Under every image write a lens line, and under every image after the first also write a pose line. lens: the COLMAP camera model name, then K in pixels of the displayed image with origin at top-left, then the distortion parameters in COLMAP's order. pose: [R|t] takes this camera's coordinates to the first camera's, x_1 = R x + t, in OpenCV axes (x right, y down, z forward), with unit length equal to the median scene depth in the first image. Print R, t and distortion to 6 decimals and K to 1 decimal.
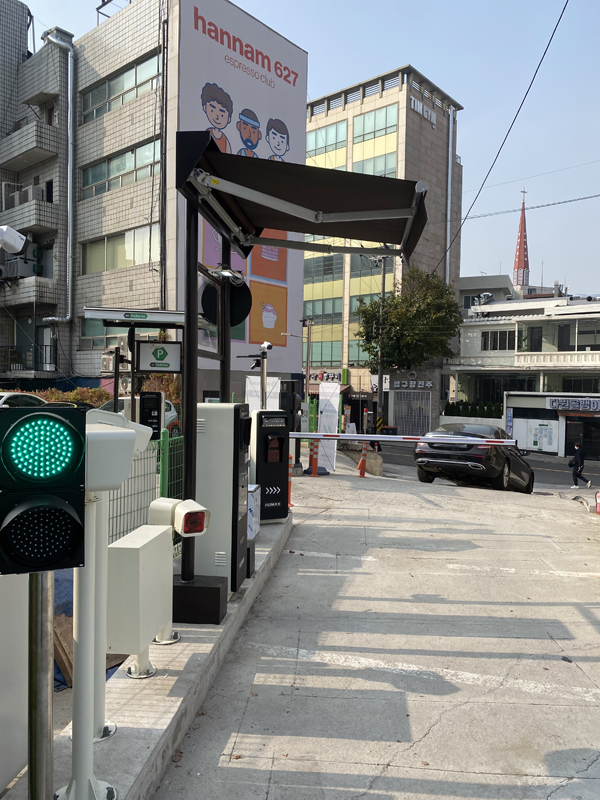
lens RADIAL K [[618.4, 0, 301.1], [0, 618.4, 400.0], [0, 0, 1]] dist [0.008521, -0.004067]
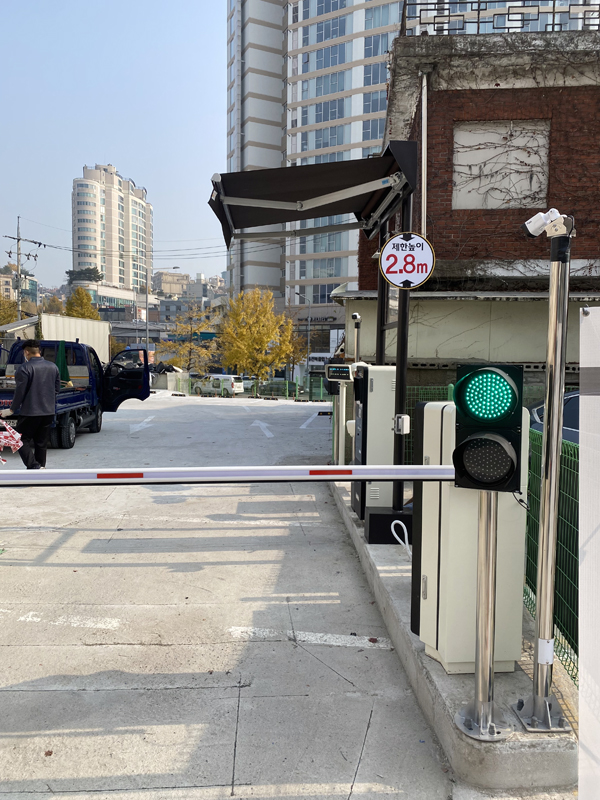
lens RADIAL K [[618.4, 0, 299.5], [0, 618.4, 400.2], [0, 0, 1]] dist [0.008521, -0.004067]
pose [[-0.988941, -0.014633, -0.147584, 0.185764], [-0.029281, 0.994797, 0.097579, -0.035527], [0.145388, 0.100821, -0.984224, 2.027716]]
